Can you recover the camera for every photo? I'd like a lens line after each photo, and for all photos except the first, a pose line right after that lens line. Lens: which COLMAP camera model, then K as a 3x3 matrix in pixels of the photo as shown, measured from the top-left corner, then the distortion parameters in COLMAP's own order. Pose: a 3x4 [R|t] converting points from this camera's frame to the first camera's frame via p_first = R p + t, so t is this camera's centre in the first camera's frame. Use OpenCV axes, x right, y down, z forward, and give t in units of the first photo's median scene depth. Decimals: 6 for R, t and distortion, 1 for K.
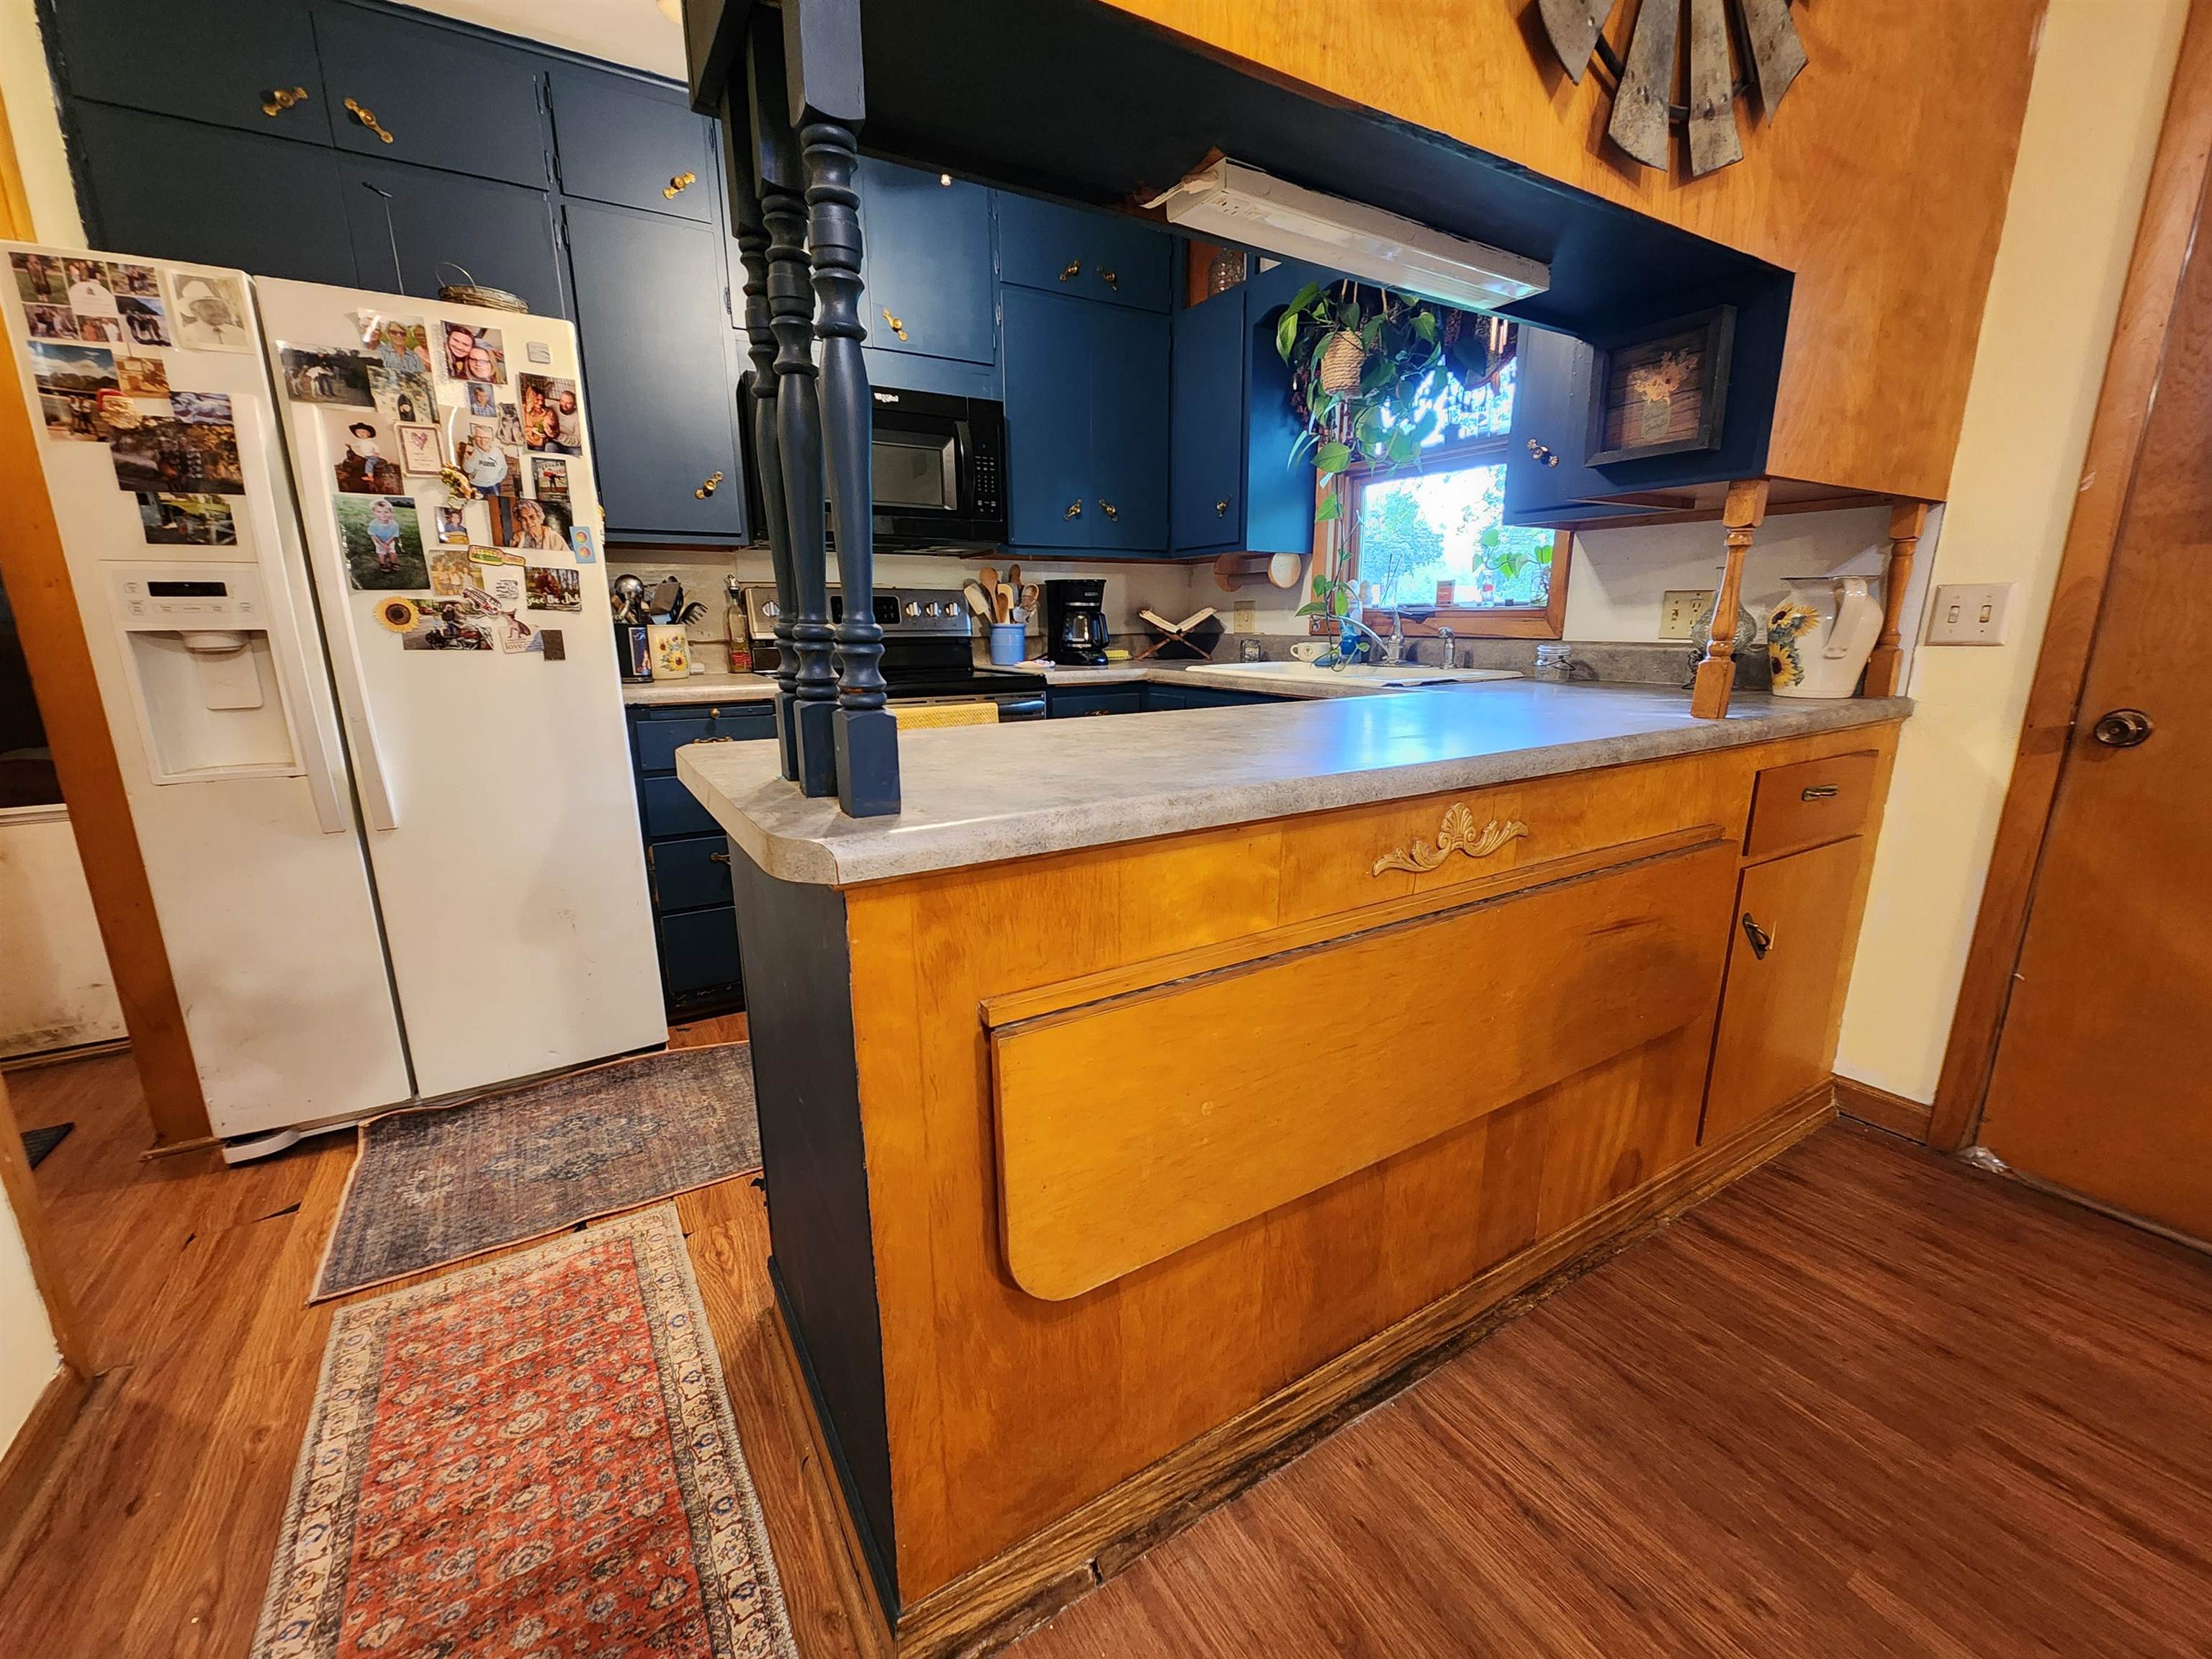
lens RADIAL K [[901.5, 0, 1108.5], [0, 901.5, 829.4], [0, 0, 1]] dist [0.000678, 0.000177]
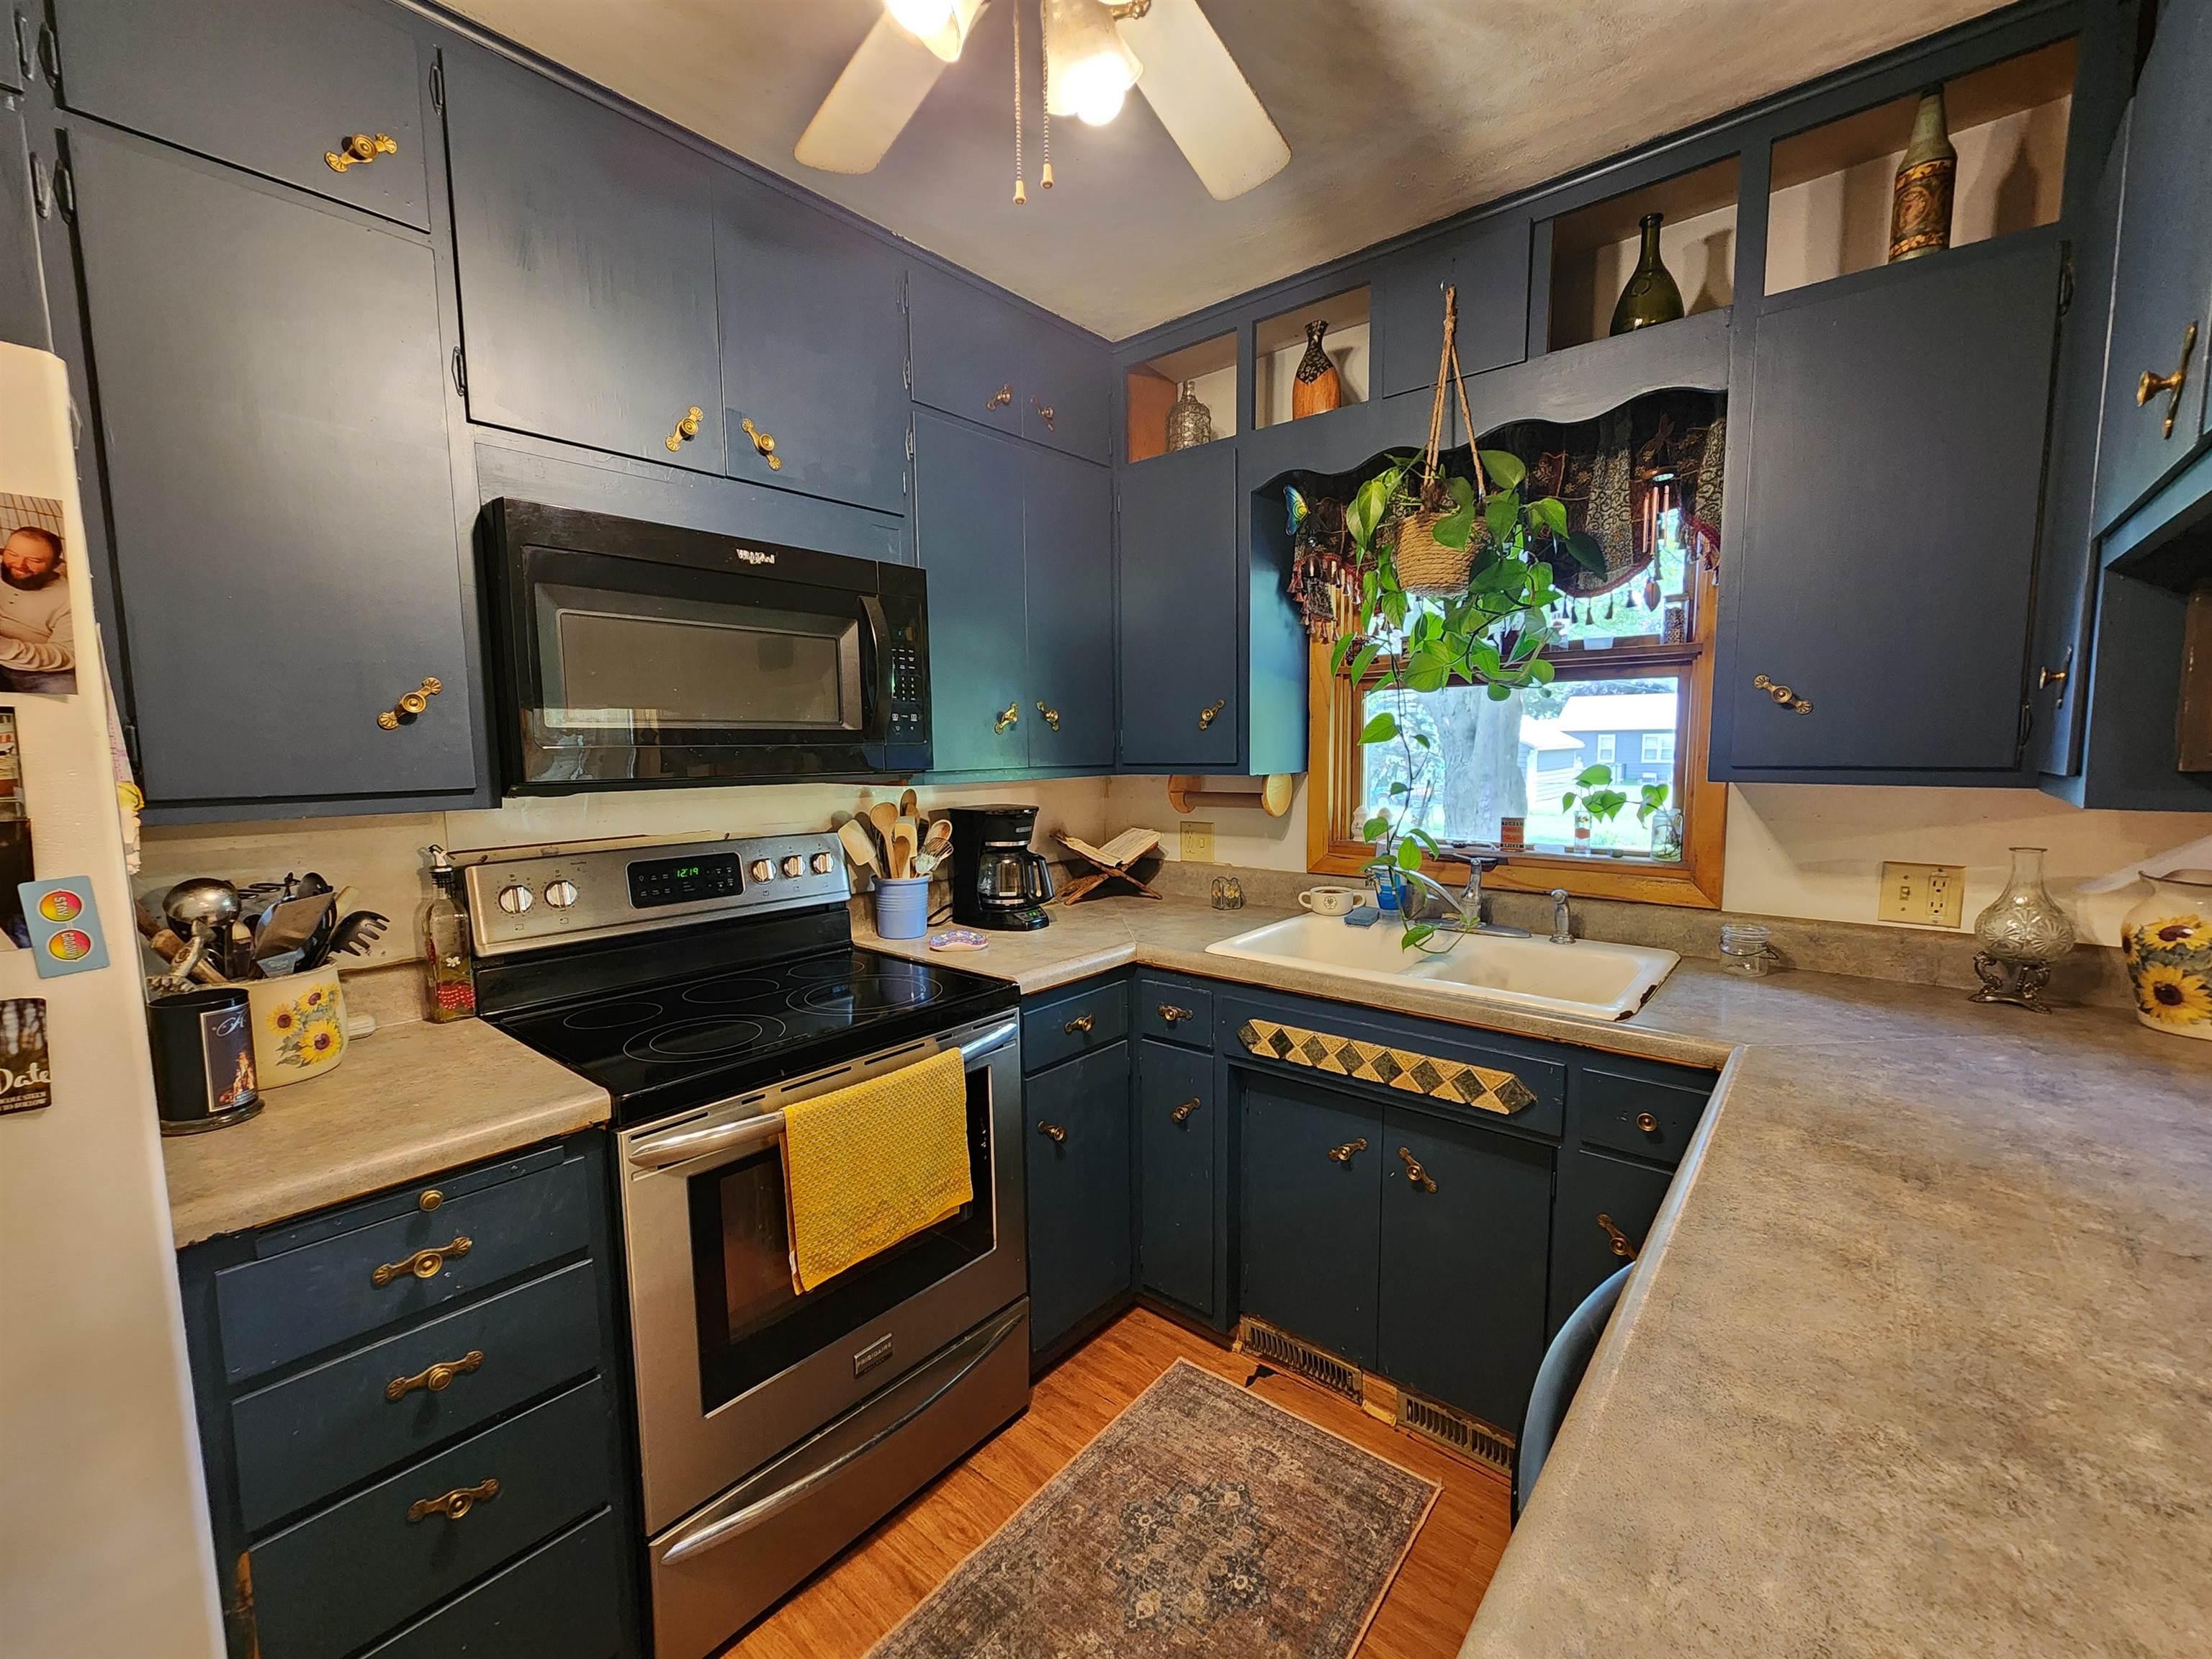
lens RADIAL K [[901.5, 0, 1103.8], [0, 901.5, 832.7], [0, 0, 1]] dist [0.000678, 0.000177]
pose [[0.949142, -0.036858, 0.312682, -0.212243], [0.078708, 0.989368, -0.122292, -0.197344], [-0.304850, 0.140683, 0.941953, 0.374342]]
